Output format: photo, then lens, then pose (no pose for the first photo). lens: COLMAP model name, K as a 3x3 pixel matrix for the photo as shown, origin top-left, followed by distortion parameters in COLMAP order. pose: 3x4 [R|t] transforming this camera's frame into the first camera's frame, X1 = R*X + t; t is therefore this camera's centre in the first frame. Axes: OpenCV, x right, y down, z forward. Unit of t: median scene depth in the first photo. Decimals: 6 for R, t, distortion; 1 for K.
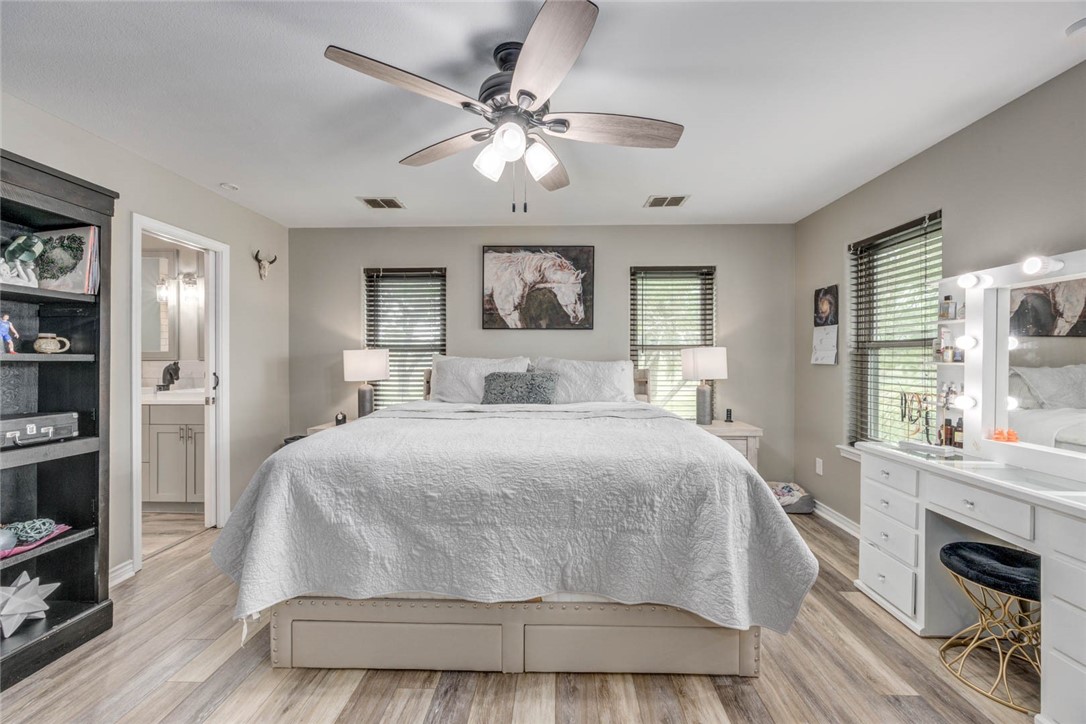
lens RADIAL K [[428.2, 0, 548.8], [0, 428.2, 358.6], [0, 0, 1]] dist [0.002367, -0.001130]
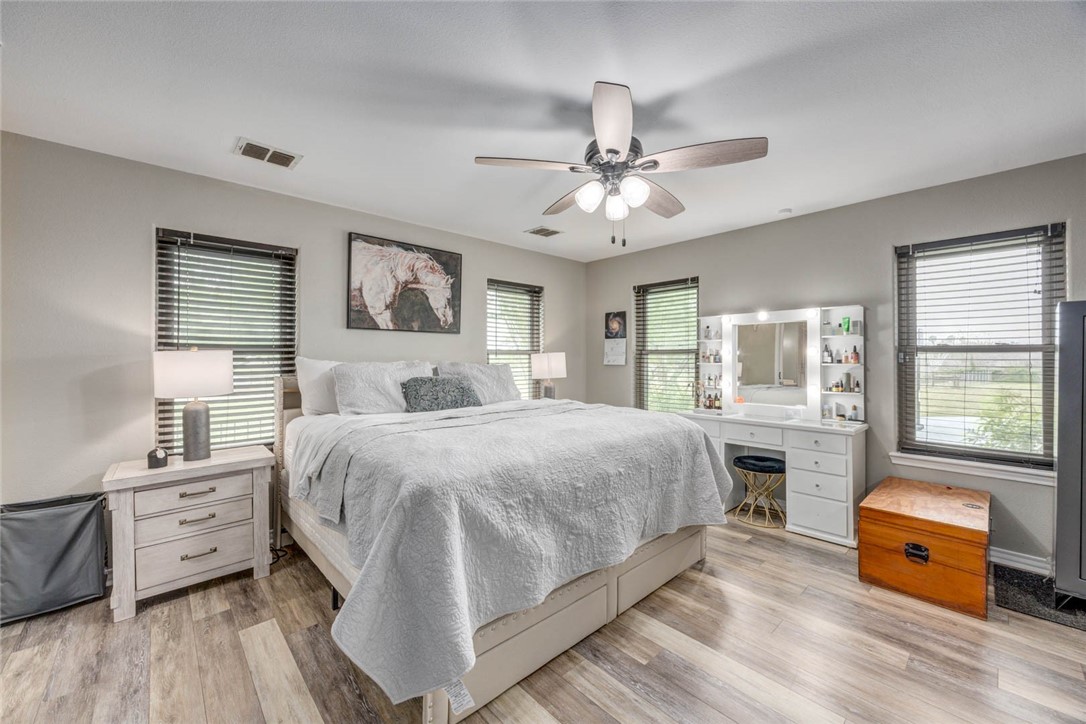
lens RADIAL K [[428.2, 0, 543.8], [0, 428.2, 356.3], [0, 0, 1]] dist [0.002367, -0.001130]
pose [[0.713869, 0.002857, 0.700273, -0.529332], [0.005347, 0.999940, -0.009531, -0.003310], [-0.700259, 0.010549, 0.713811, 0.128023]]
